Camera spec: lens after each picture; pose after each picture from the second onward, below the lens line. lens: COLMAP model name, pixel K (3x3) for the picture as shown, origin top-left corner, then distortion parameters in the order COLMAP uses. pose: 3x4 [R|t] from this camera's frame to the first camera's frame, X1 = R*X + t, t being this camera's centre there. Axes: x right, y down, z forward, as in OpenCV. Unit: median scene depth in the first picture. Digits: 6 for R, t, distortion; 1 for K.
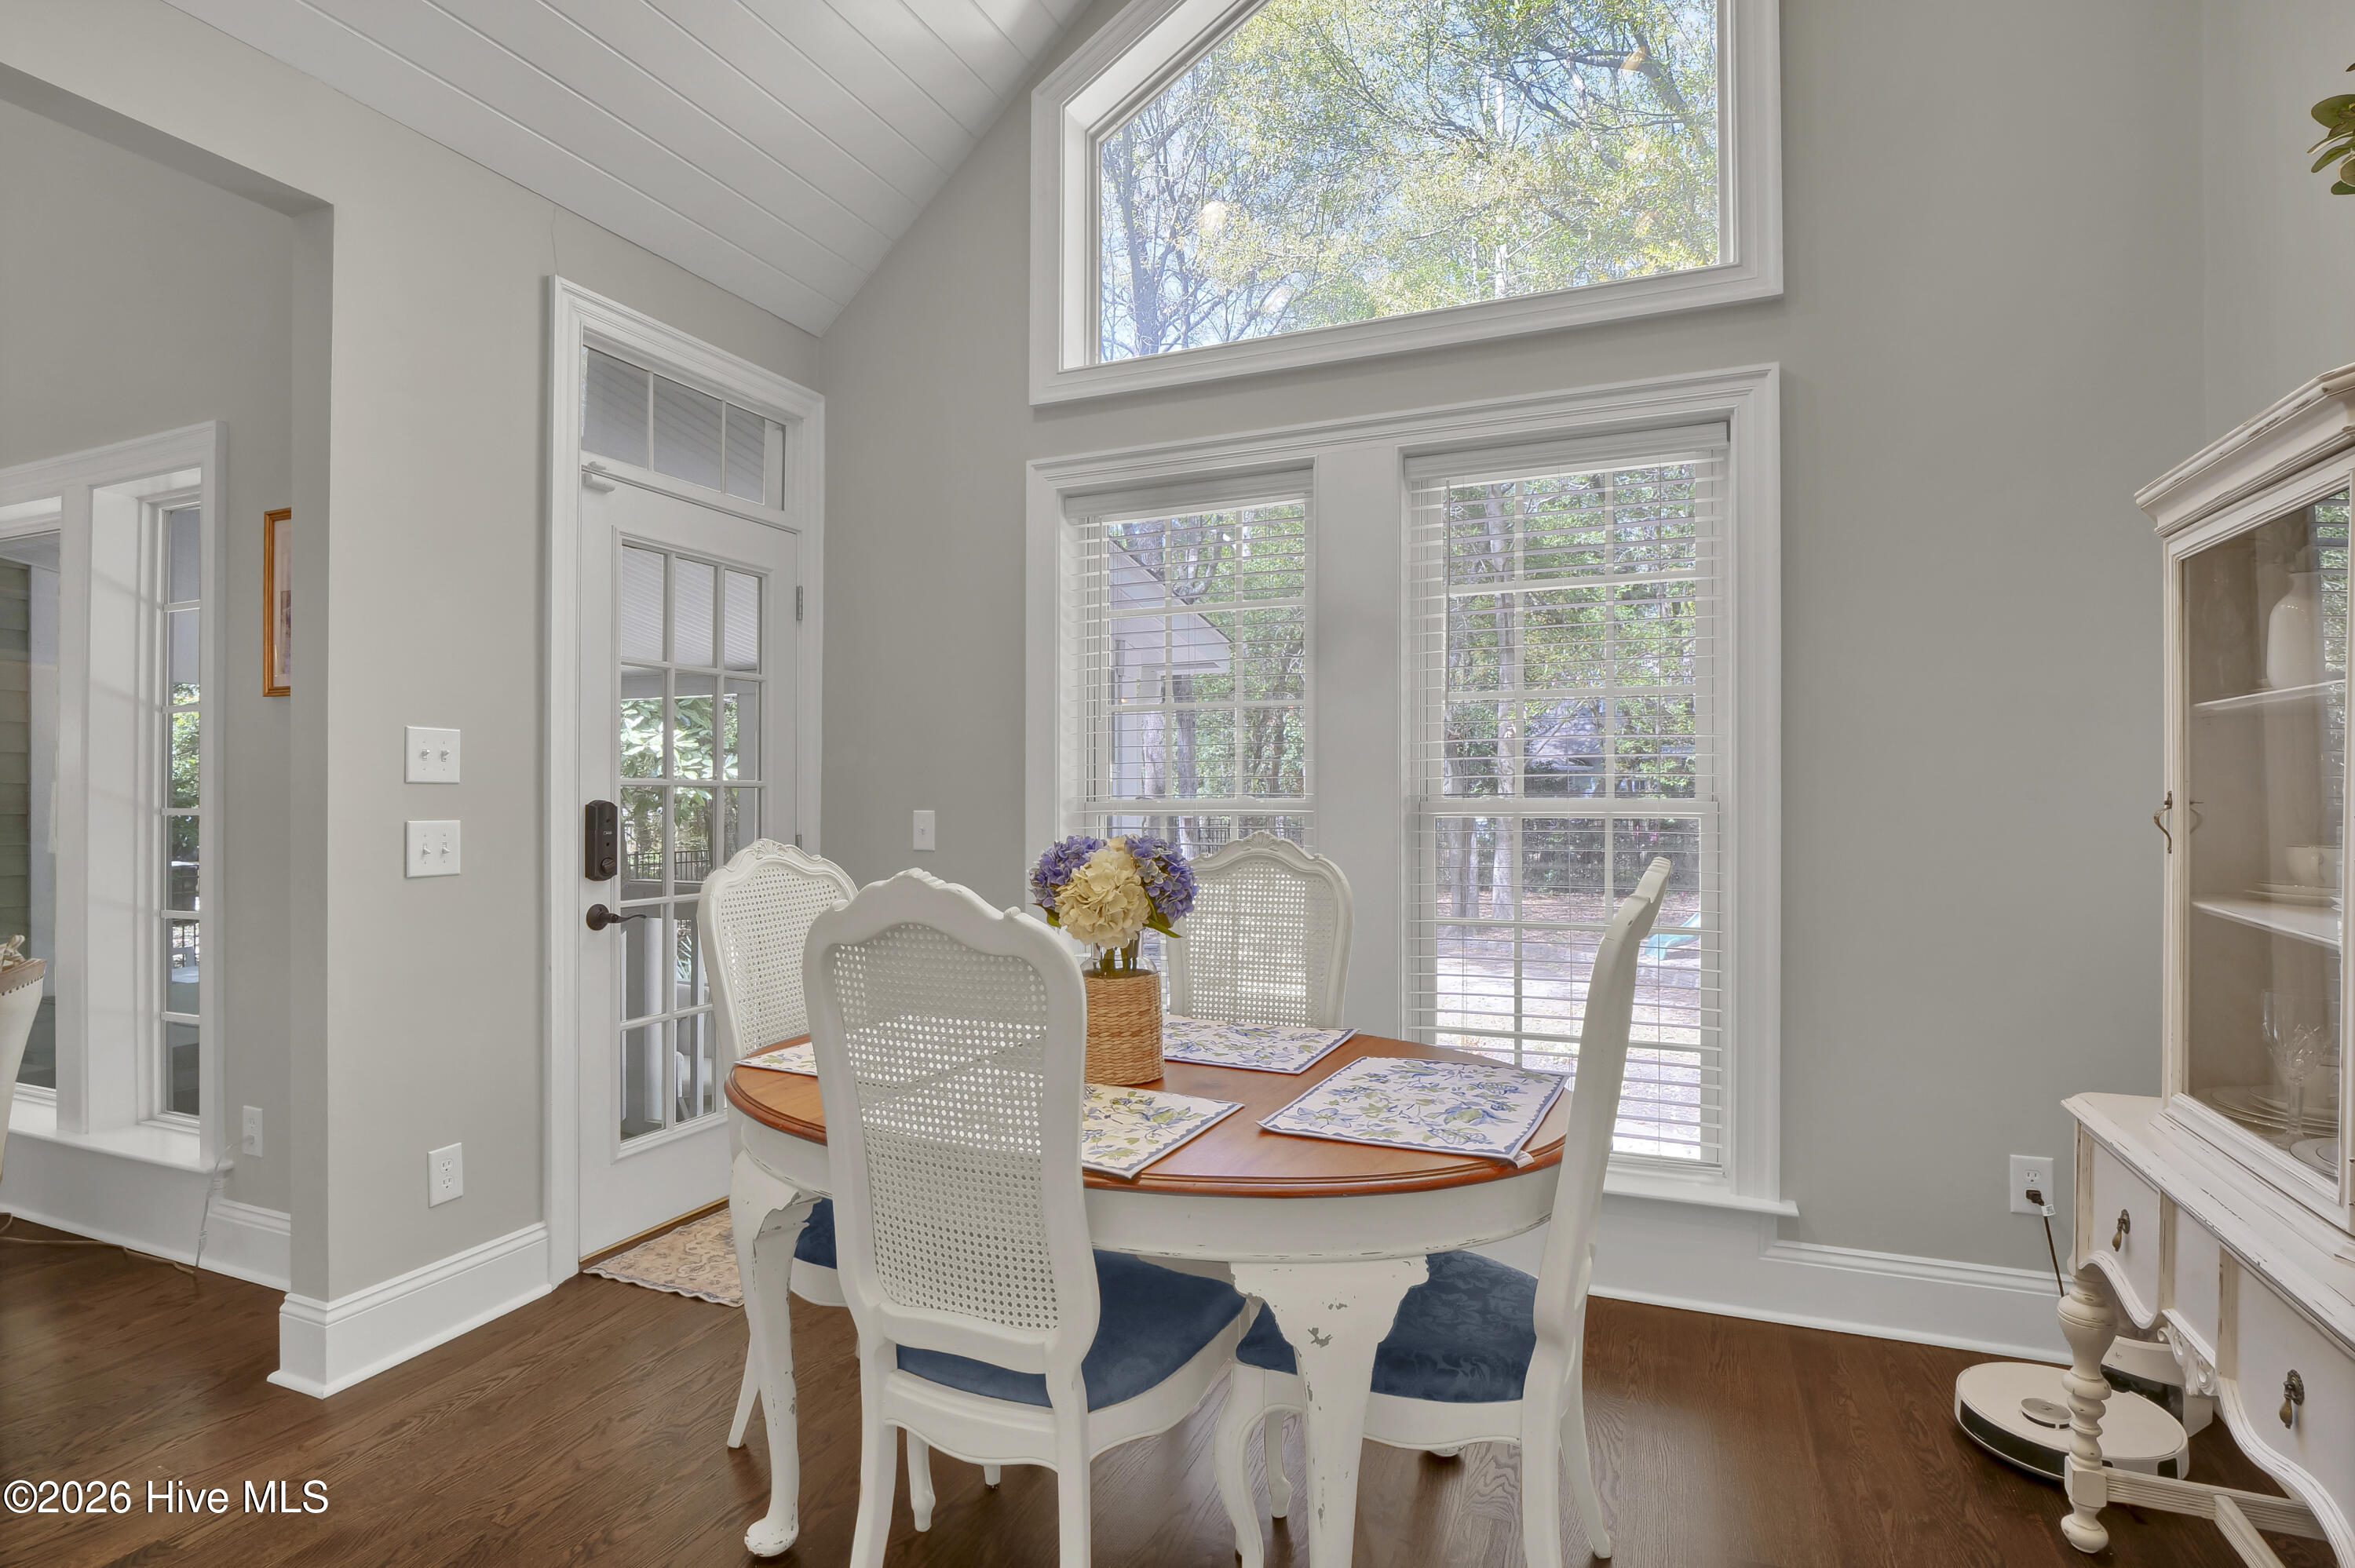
lens RADIAL K [[1170.1, 0, 1186.1], [0, 1170.1, 802.7], [0, 0, 1]] dist [-0.014467, -0.000524]
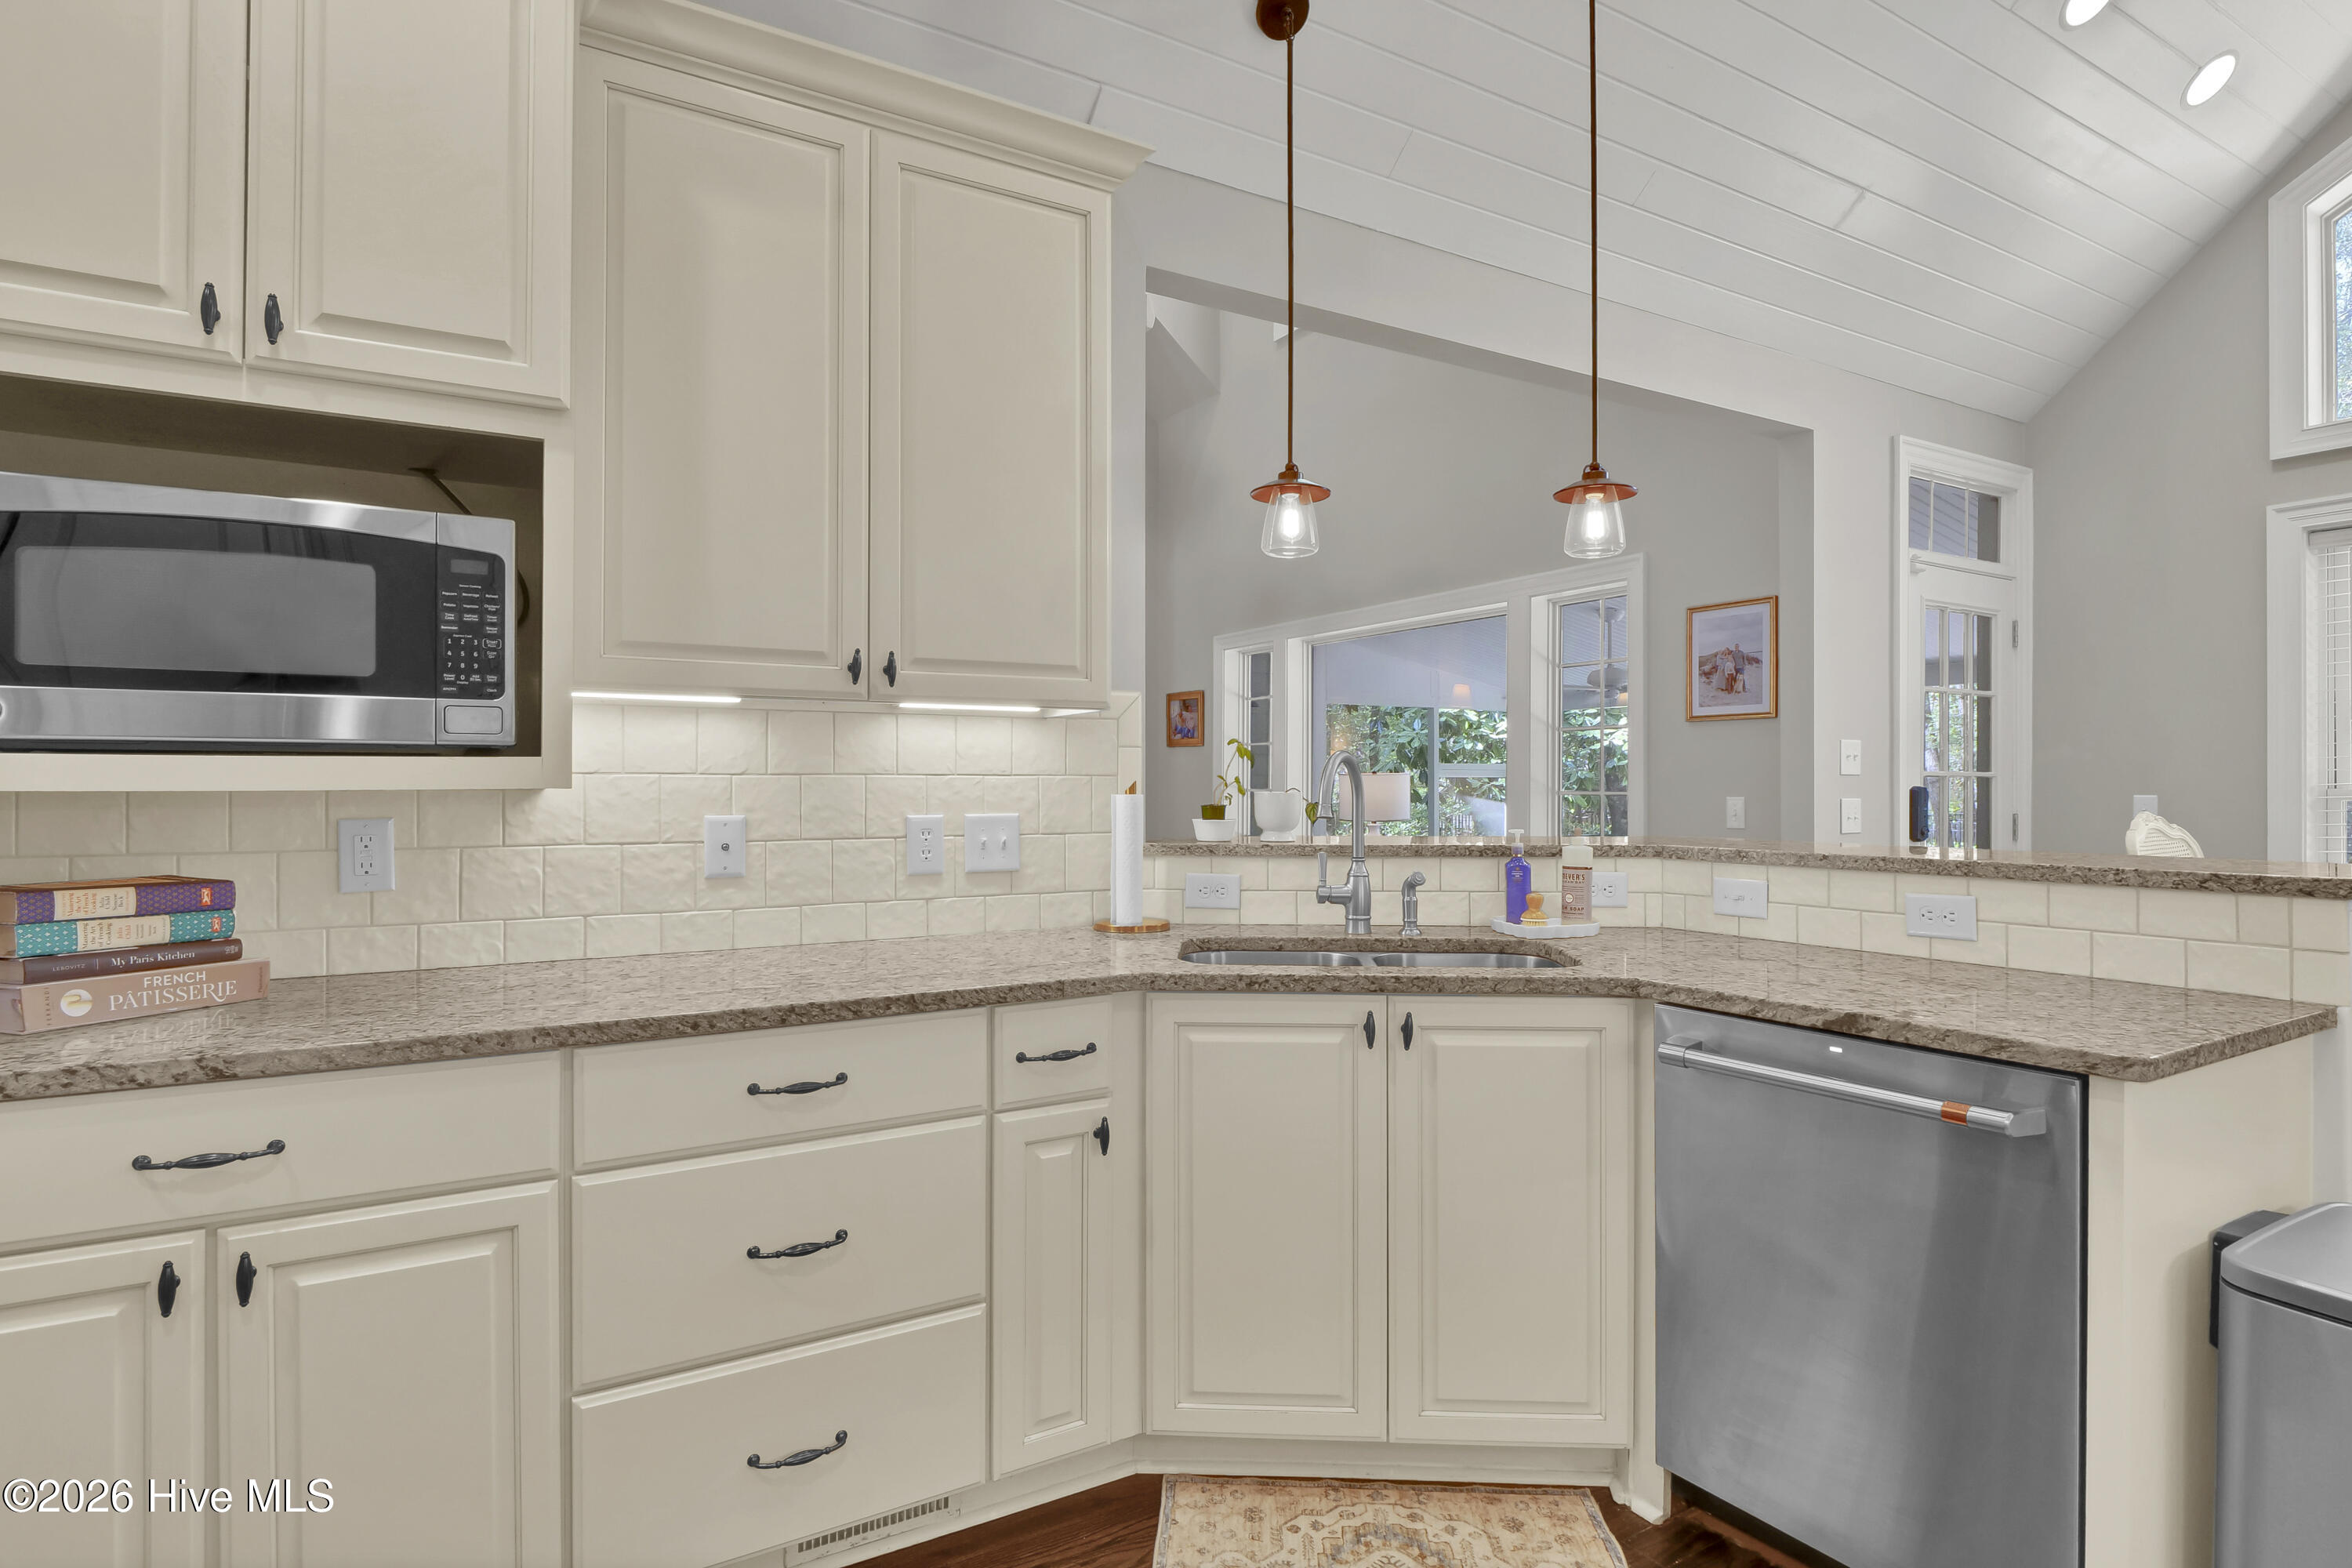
lens RADIAL K [[1226.1, 0, 1191.0], [0, 1226.1, 775.1], [0, 0, 1]] dist [-0.006525, 0.000147]
pose [[0.811259, -0.002339, -0.584682, -0.381683], [-0.005119, 0.999925, -0.011103, 0.006098], [0.584664, 0.012001, 0.811186, -0.848340]]
